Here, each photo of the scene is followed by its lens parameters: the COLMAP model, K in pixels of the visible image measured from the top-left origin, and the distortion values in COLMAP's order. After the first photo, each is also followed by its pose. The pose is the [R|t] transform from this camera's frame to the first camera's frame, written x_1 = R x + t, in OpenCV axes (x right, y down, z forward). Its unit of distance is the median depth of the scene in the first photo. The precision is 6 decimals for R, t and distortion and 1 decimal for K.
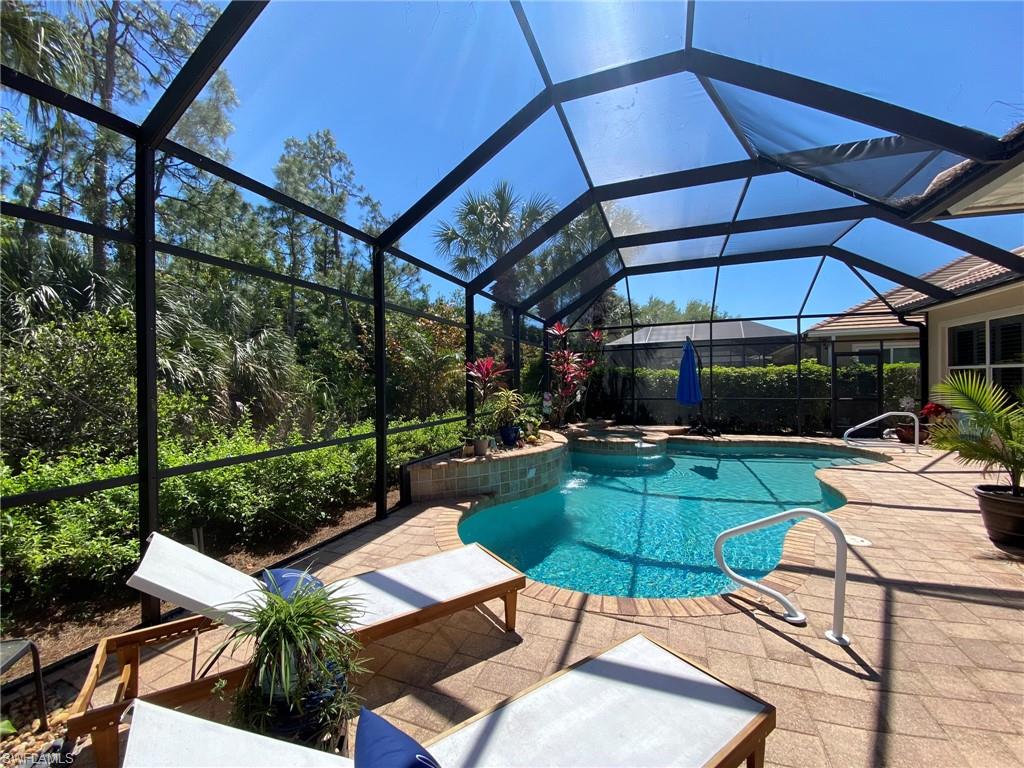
lens RADIAL K [[415.4, 0, 512.0], [0, 415.4, 384.0], [0, 0, 1]] dist [0.030690, -0.028227]
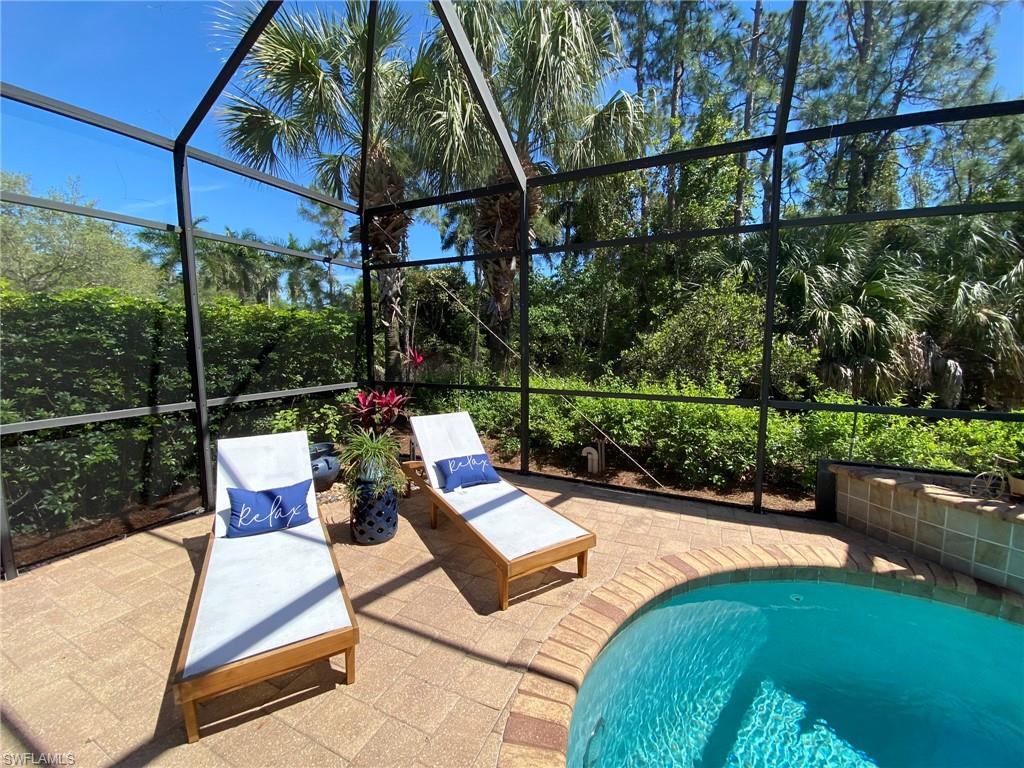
lens RADIAL K [[415.4, 0, 512.0], [0, 415.4, 384.0], [0, 0, 1]] dist [0.030690, -0.028227]
pose [[-0.080948, 0.127561, -0.988522, 0.498963], [-0.002013, 0.991754, 0.128143, -0.015857], [0.996716, 0.012362, -0.080024, 0.634145]]
